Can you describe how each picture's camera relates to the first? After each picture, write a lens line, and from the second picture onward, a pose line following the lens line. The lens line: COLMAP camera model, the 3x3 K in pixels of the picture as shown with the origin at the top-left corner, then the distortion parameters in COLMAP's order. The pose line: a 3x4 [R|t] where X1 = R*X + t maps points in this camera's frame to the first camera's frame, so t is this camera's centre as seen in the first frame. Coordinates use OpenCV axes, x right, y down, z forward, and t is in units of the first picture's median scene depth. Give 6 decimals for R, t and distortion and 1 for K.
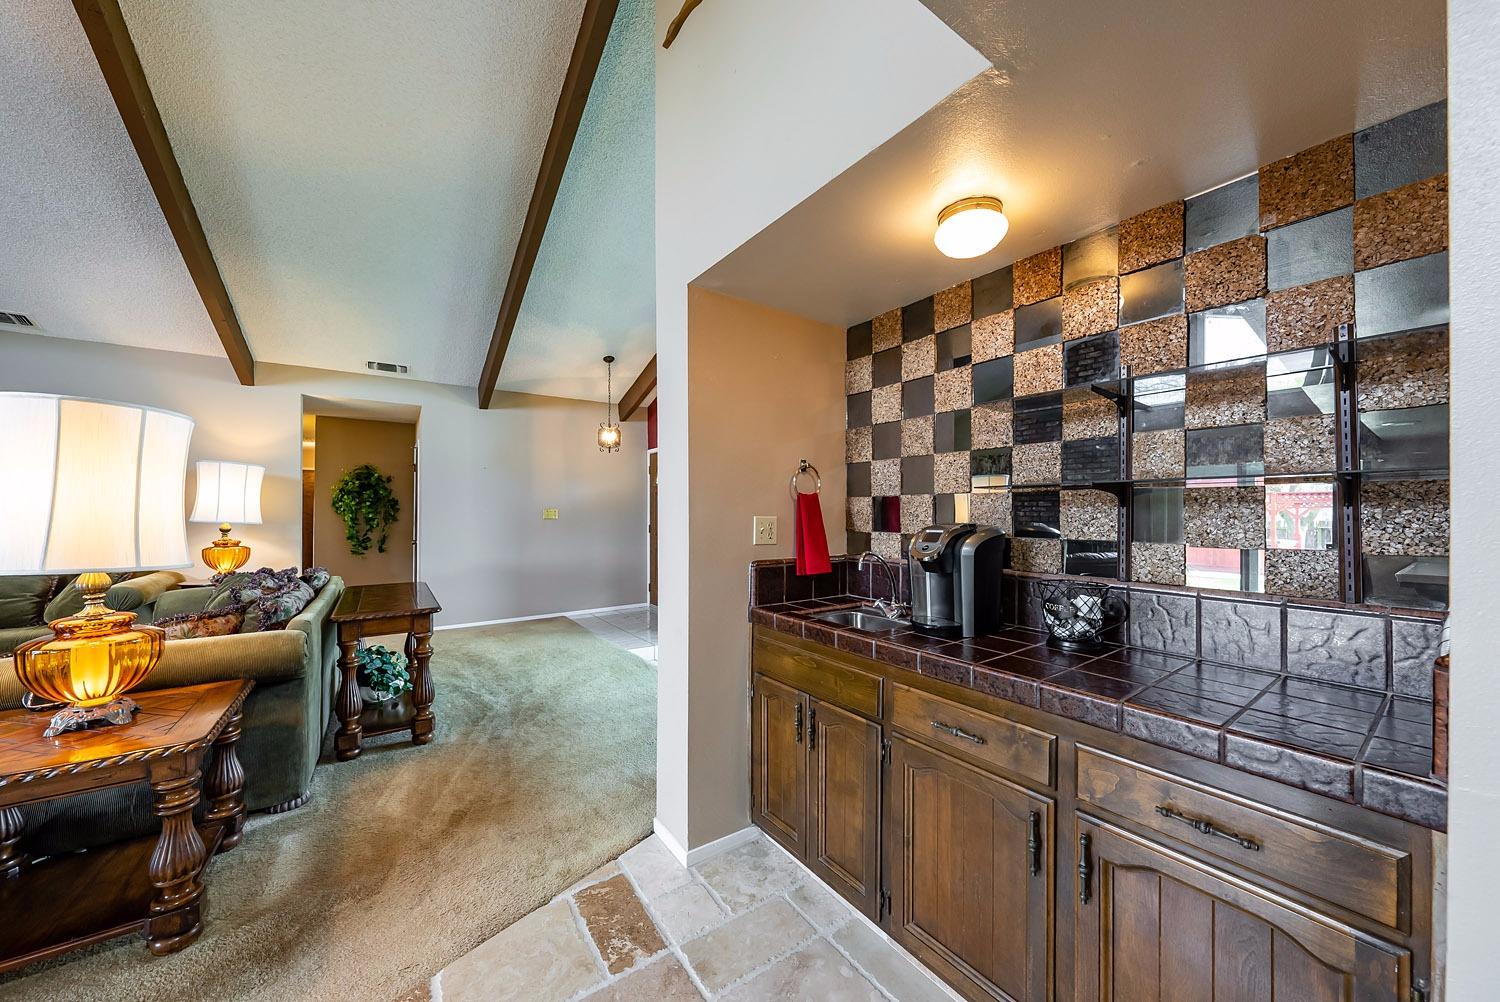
lens RADIAL K [[499.2, 0, 743.9], [0, 499.2, 496.2], [0, 0, 1]] dist [-0.000365, -0.000026]
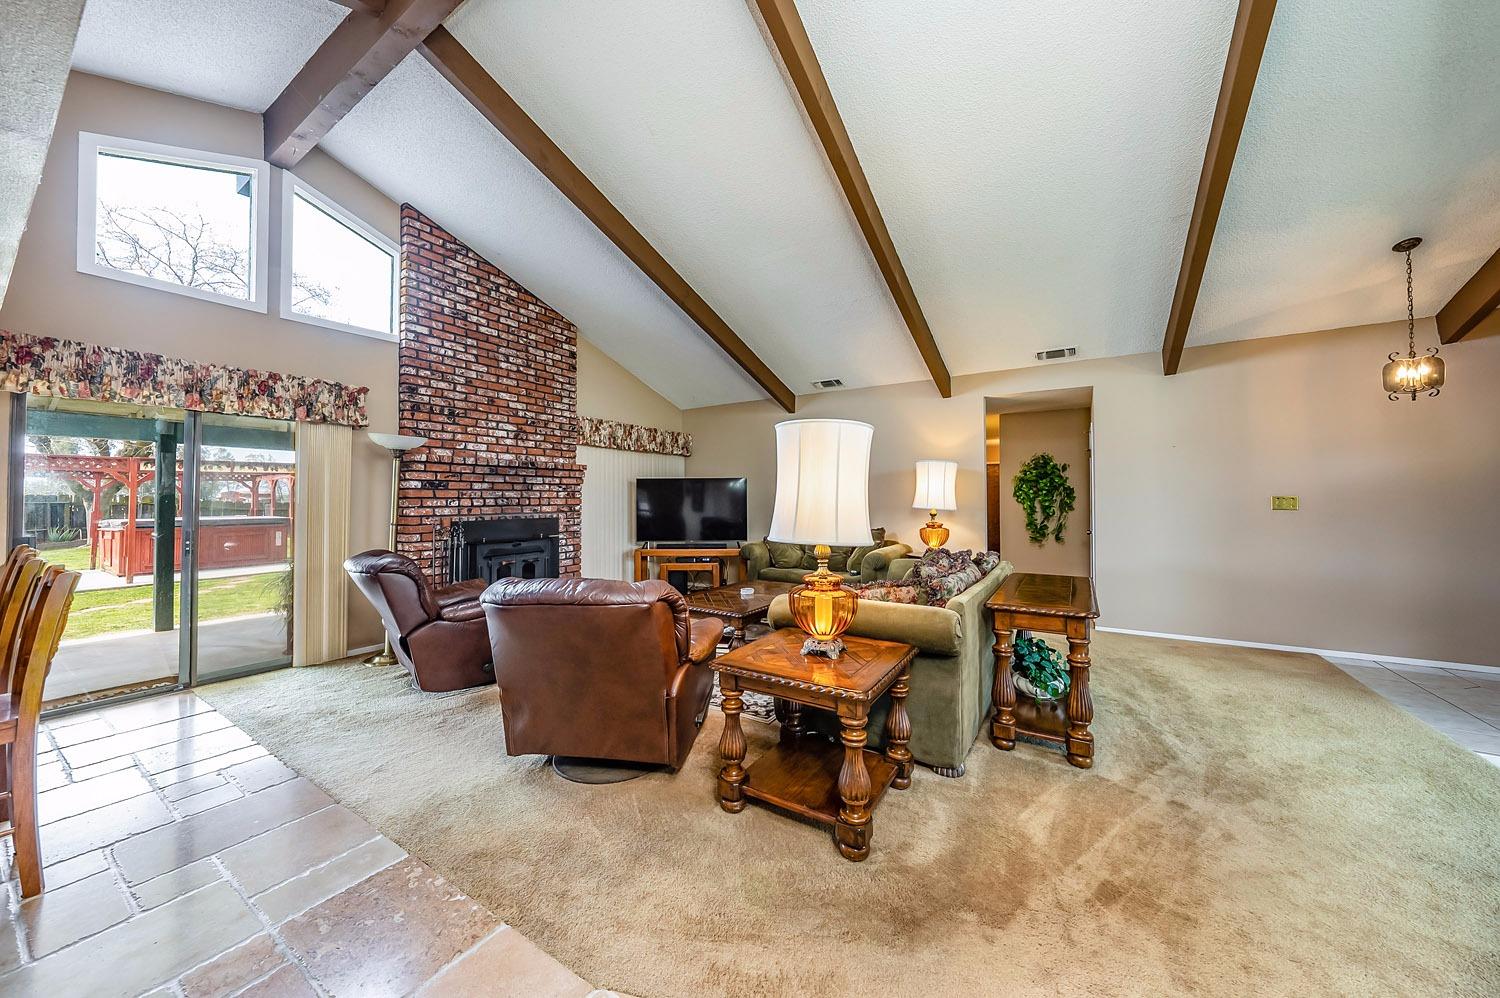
lens RADIAL K [[522.0, 0, 739.7], [0, 522.0, 490.9], [0, 0, 1]] dist [0.001150, 0.000256]
pose [[0.382661, -0.018009, -0.923713, -0.028738], [0.030700, 0.999506, -0.006769, 0.005591], [0.923379, -0.025768, 0.383025, 0.169577]]
